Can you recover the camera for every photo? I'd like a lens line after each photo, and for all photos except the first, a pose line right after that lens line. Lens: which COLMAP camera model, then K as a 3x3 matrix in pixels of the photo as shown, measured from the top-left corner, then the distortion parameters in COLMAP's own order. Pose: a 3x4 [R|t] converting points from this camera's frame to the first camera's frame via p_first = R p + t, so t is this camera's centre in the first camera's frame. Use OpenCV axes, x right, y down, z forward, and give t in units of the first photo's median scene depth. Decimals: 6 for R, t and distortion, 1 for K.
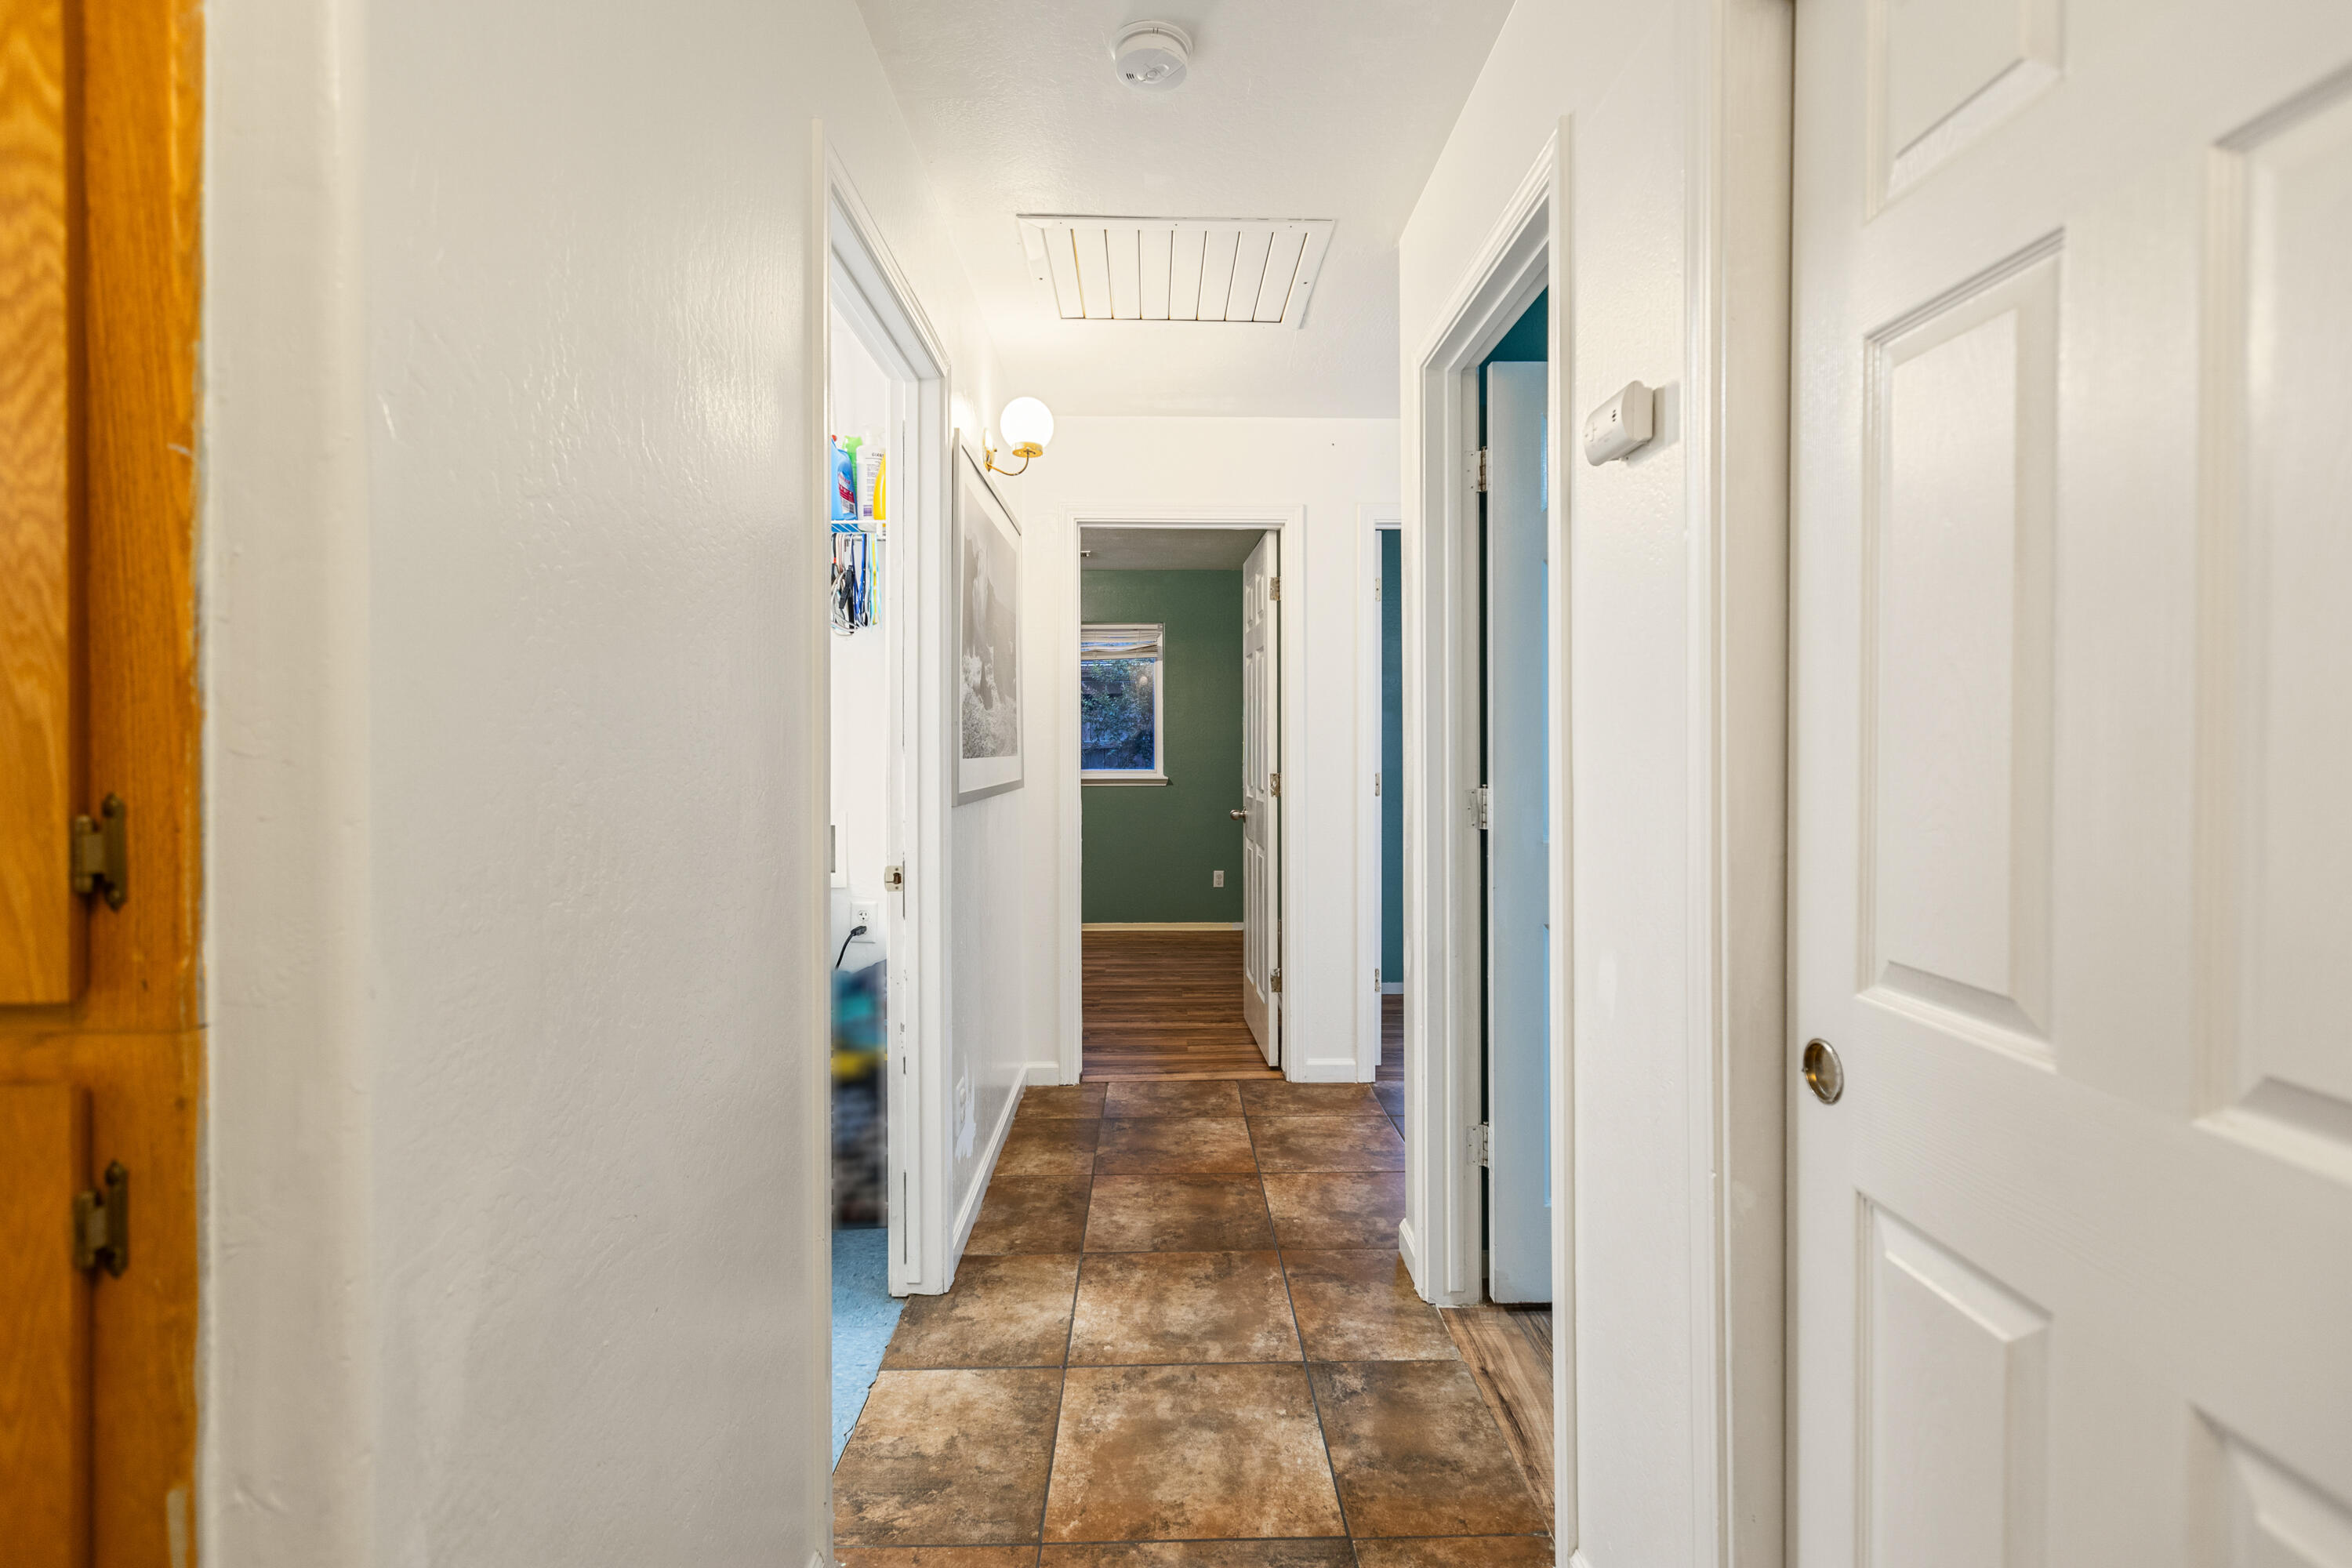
lens RADIAL K [[1084.7, 0, 1168.7], [0, 1084.7, 712.6], [0, 0, 1]] dist [0.106739, -0.050525]
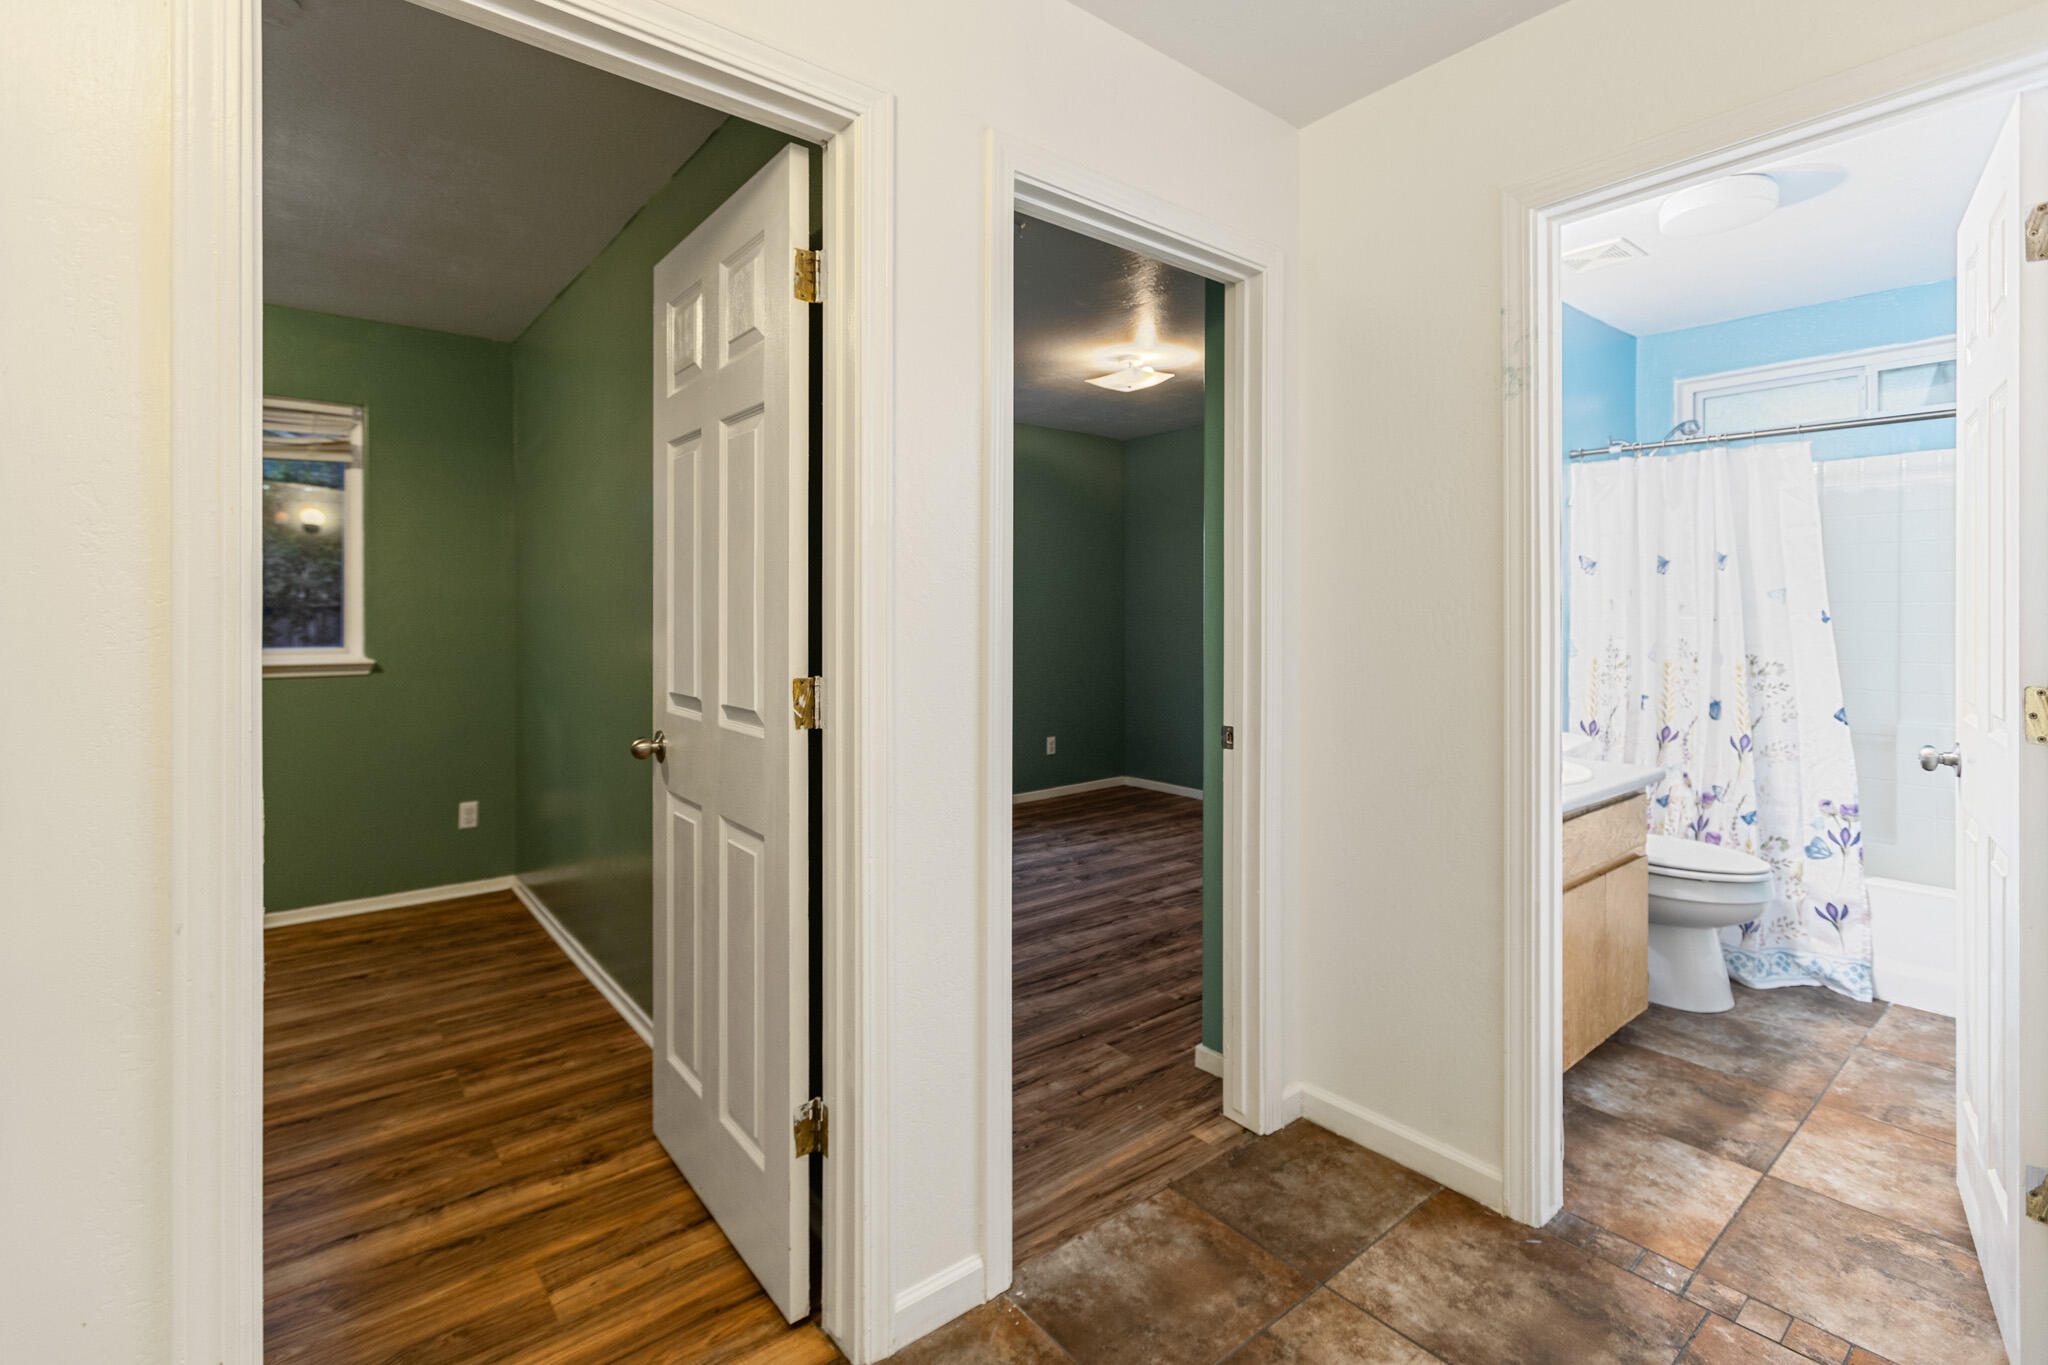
lens RADIAL K [[944.5, 0, 1017.6], [0, 944.5, 620.3], [0, 0, 1]] dist [0.106739, -0.050525]
pose [[0.799351, 0.007953, 0.600811, -0.054581], [-0.030036, 0.999191, 0.026735, 0.014452], [-0.600113, -0.039417, 0.798944, 0.437325]]
